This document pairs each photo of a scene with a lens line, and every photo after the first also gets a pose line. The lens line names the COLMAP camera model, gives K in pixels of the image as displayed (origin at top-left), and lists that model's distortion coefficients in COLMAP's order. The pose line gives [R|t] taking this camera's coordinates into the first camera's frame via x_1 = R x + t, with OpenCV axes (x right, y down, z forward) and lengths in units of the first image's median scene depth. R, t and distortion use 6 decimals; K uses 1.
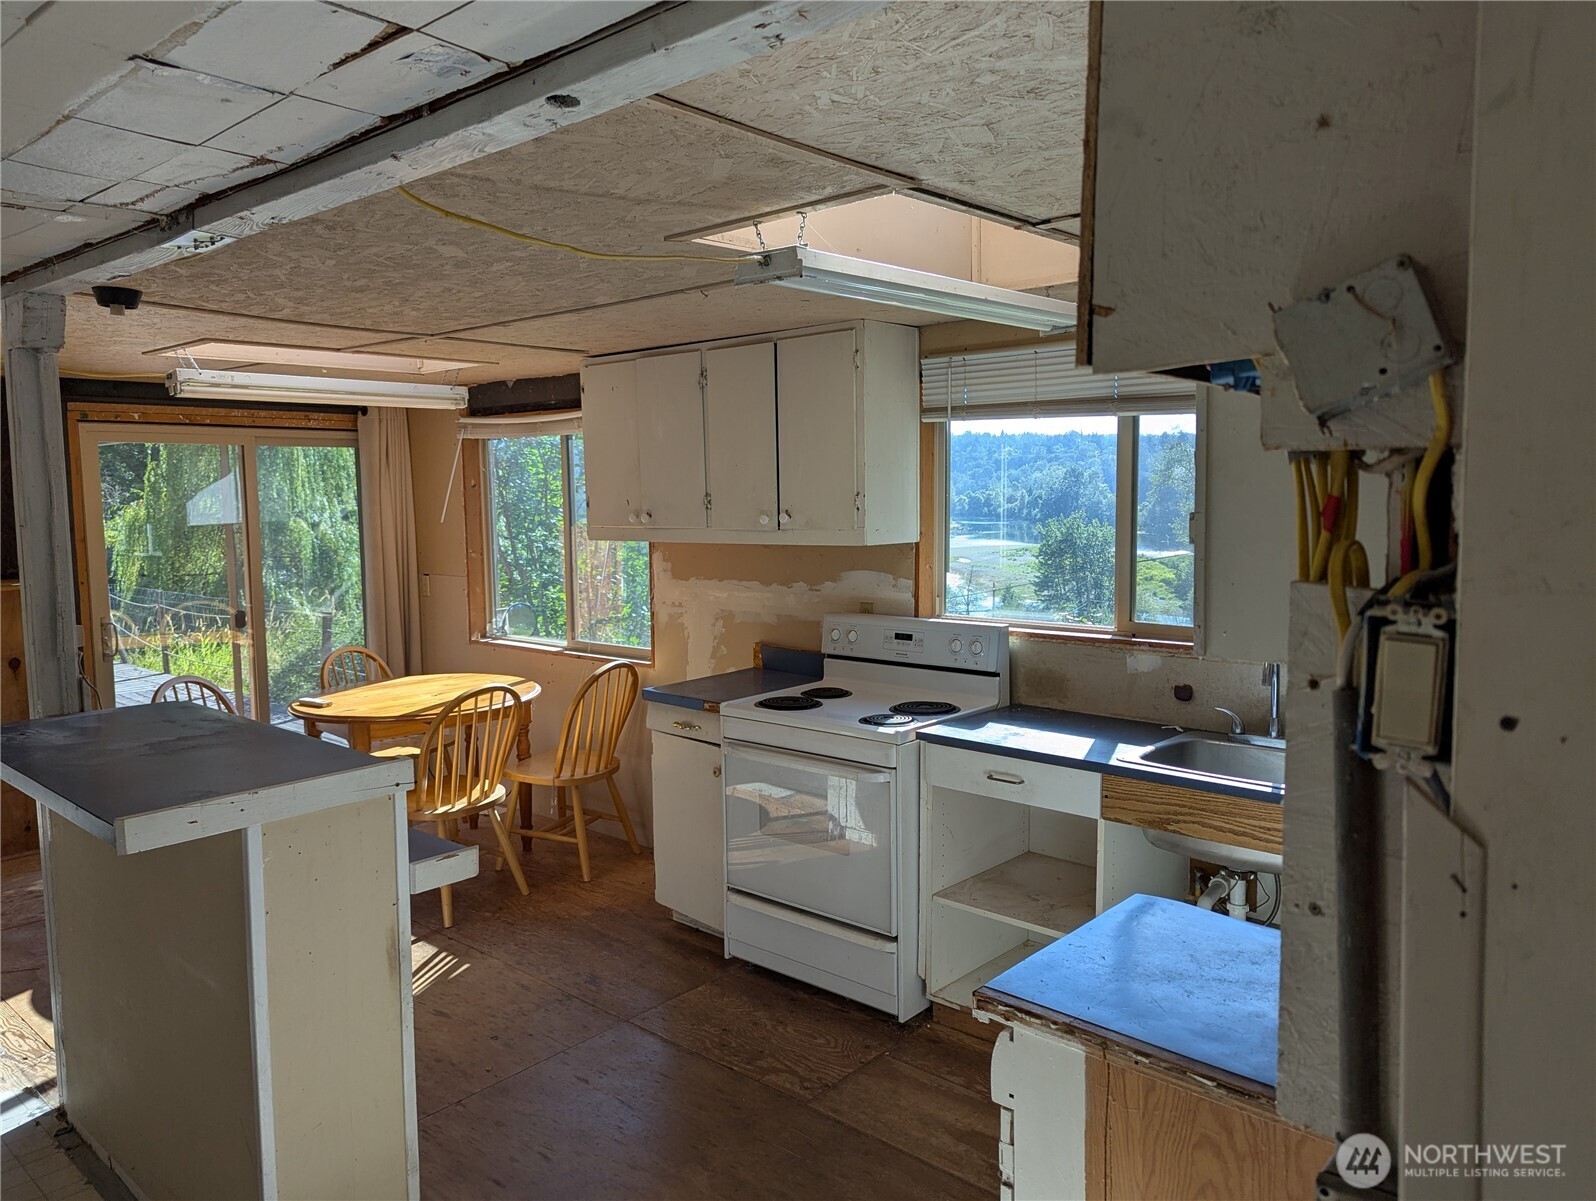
lens RADIAL K [[1190.1, 0, 796.5], [0, 1190.1, 603.6], [0, 0, 1]] dist [0.087091, -0.082800]
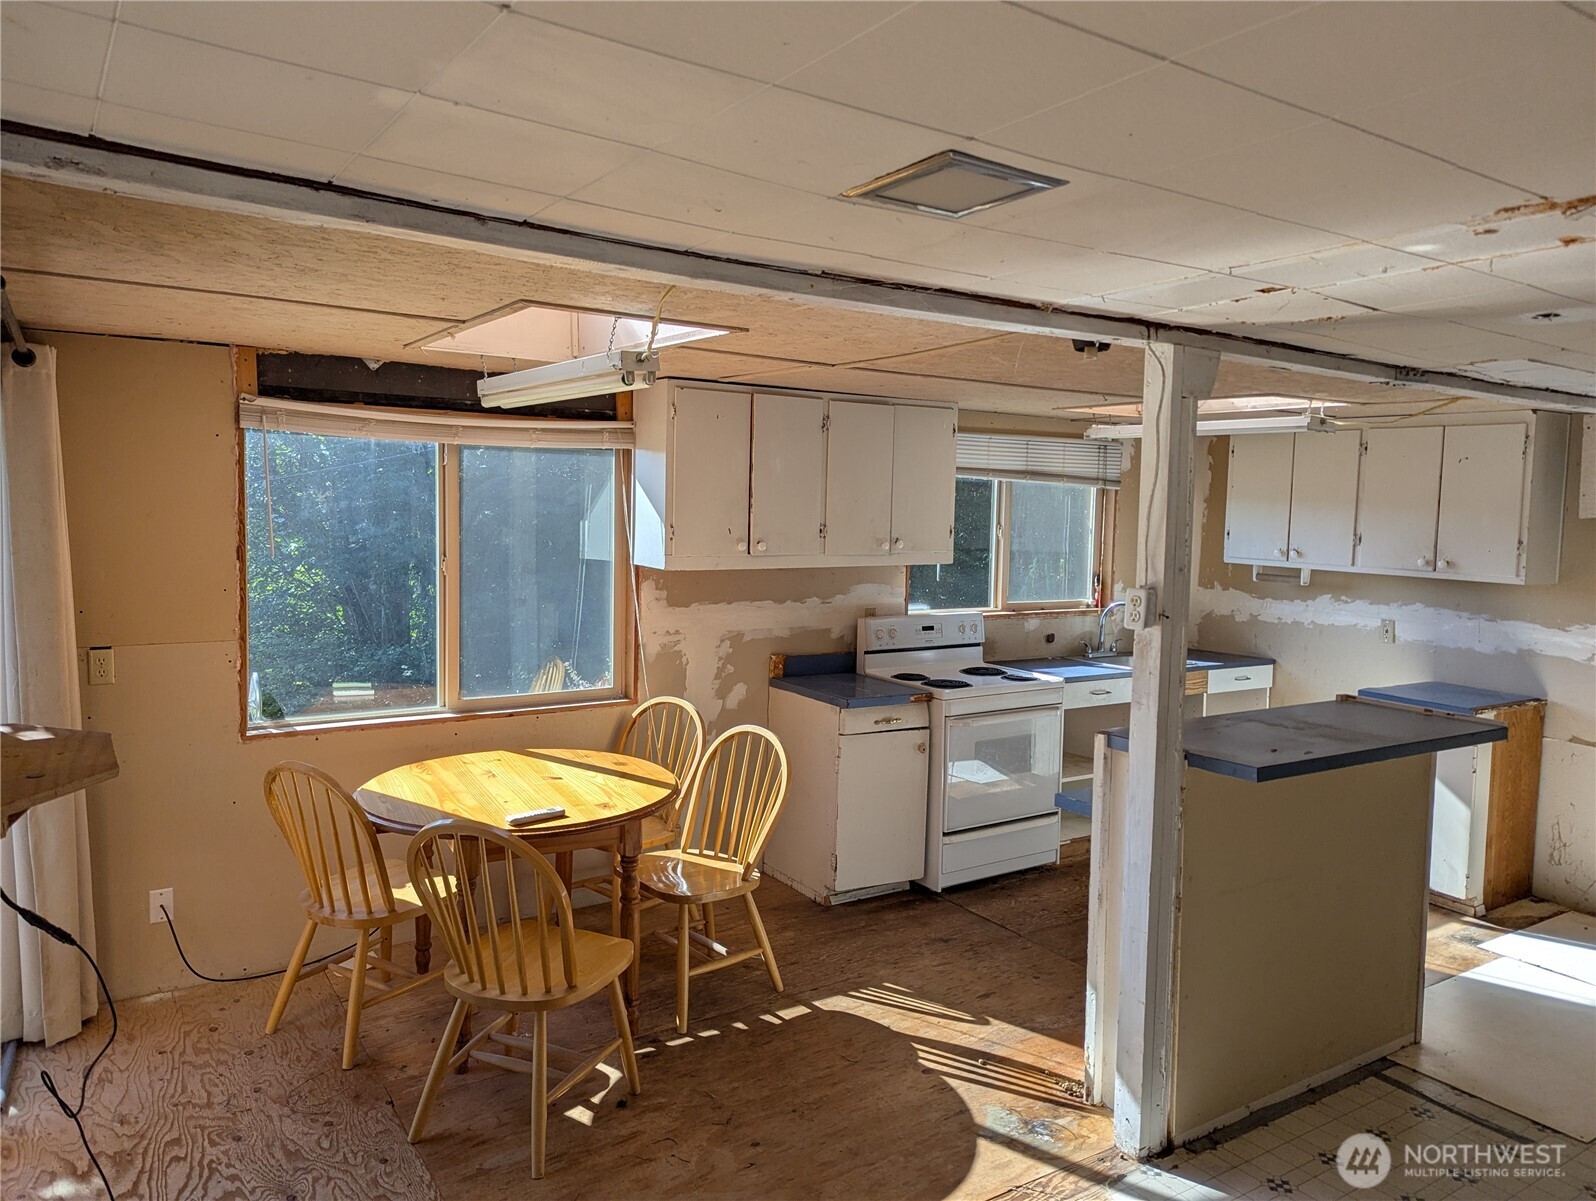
lens RADIAL K [[1190.1, 0, 796.5], [0, 1190.1, 603.6], [0, 0, 1]] dist [0.087091, -0.082800]
pose [[0.195892, -0.062431, 0.978636, -0.753815], [0.070810, 0.996267, 0.049382, -0.046711], [-0.978066, 0.059623, 0.199582, 0.503659]]
